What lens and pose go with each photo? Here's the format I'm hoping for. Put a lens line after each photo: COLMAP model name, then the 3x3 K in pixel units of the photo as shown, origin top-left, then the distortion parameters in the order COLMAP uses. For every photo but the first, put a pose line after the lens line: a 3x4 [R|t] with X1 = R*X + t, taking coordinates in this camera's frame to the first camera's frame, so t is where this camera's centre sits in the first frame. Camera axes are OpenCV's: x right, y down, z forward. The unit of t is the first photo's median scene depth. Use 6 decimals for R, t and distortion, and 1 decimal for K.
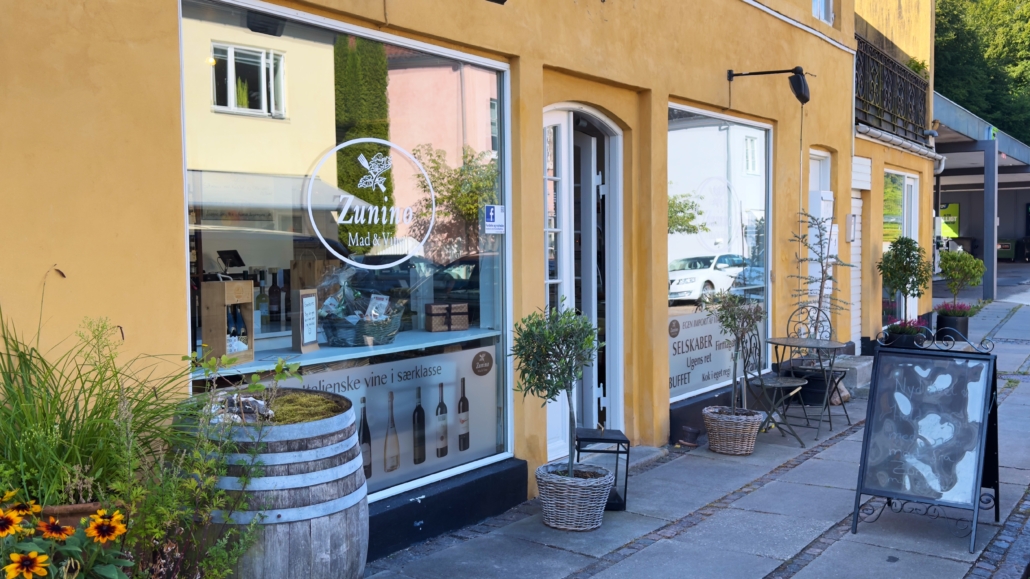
lens RADIAL K [[1126.9, 0, 515.0], [0, 1126.9, 289.5], [0, 0, 1]] dist [0.185071, 0.001842]
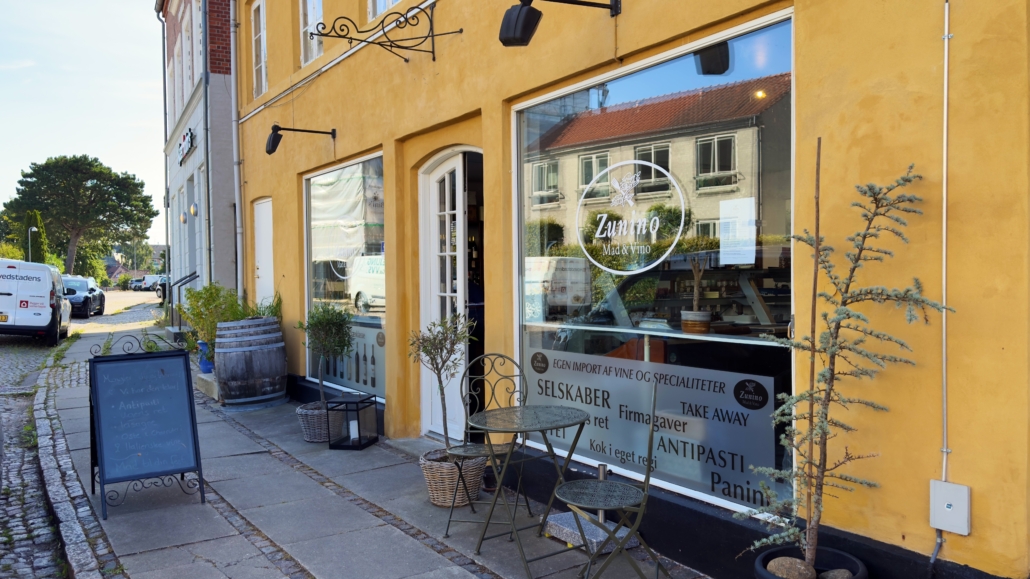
lens RADIAL K [[802.6, 0, 515.0], [0, 802.6, 289.5], [0, 0, 1]] dist [0.031845, 0.000257]
pose [[-0.427374, 0.040539, -0.903166, 0.744541], [-0.013806, 0.998585, 0.051355, -0.055141], [0.903970, 0.034417, -0.426209, 1.332616]]
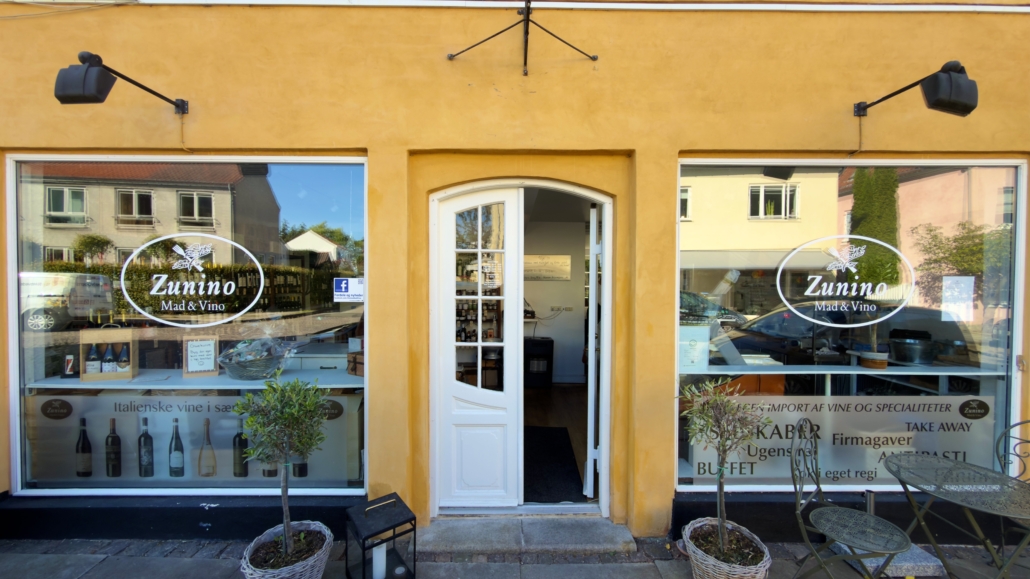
lens RADIAL K [[414.1, 0, 517.7], [0, 414.1, 286.2], [0, 0, 1]] dist [-0.013409, 0.006014]
pose [[0.535259, 0.026525, -0.844272, 0.358118], [-0.044898, 0.998987, 0.002921, -0.061151], [0.843494, 0.036343, 0.535907, 0.745142]]
